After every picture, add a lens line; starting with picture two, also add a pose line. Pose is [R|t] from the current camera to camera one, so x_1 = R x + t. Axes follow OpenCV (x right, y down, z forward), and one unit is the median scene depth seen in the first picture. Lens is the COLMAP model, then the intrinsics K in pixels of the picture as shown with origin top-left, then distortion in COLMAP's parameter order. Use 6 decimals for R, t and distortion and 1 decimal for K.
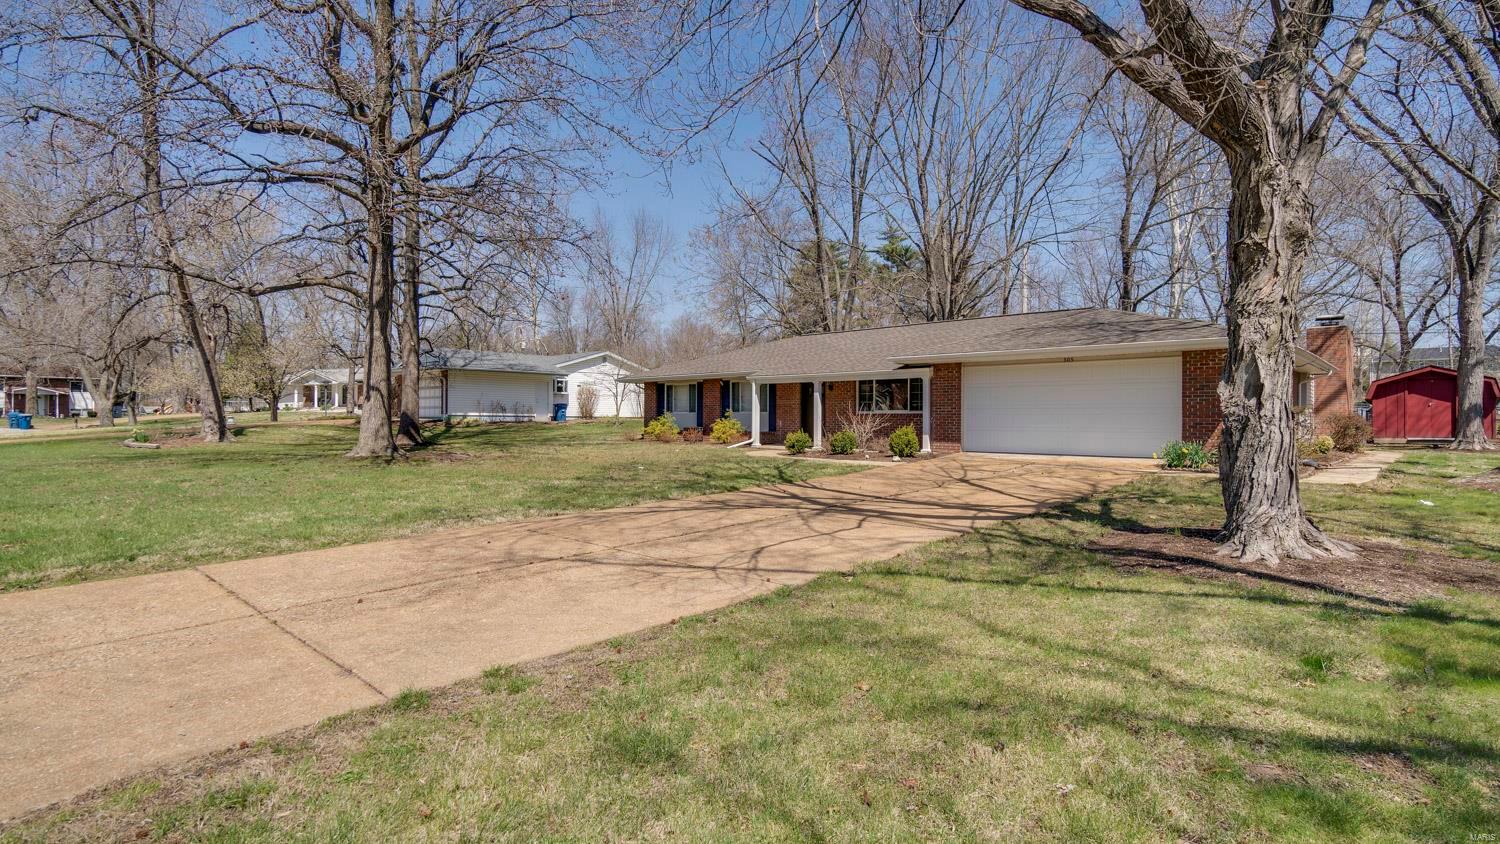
lens RADIAL K [[772.4, 0, 725.9], [0, 772.4, 428.7], [0, 0, 1]] dist [-0.012063, -0.000544]
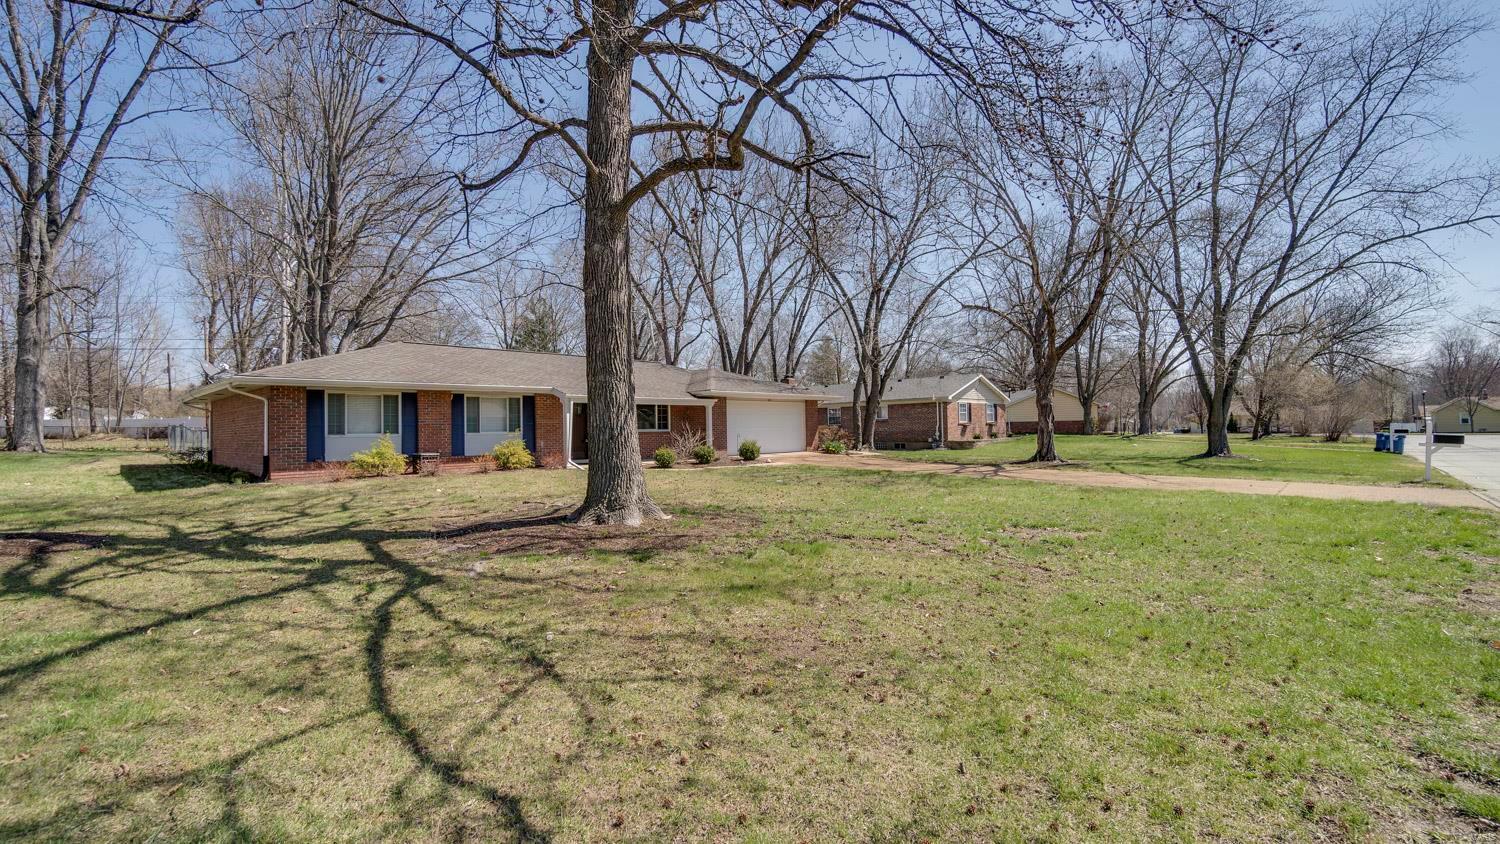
lens RADIAL K [[661.4, 0, 753.9], [0, 661.4, 423.0], [0, 0, 1]] dist [-0.000814, -0.000033]
pose [[-0.044602, 0.007653, 0.998976, -0.689688], [0.029949, 0.999531, -0.006320, -0.017387], [-0.998556, 0.029637, -0.044811, 0.699861]]
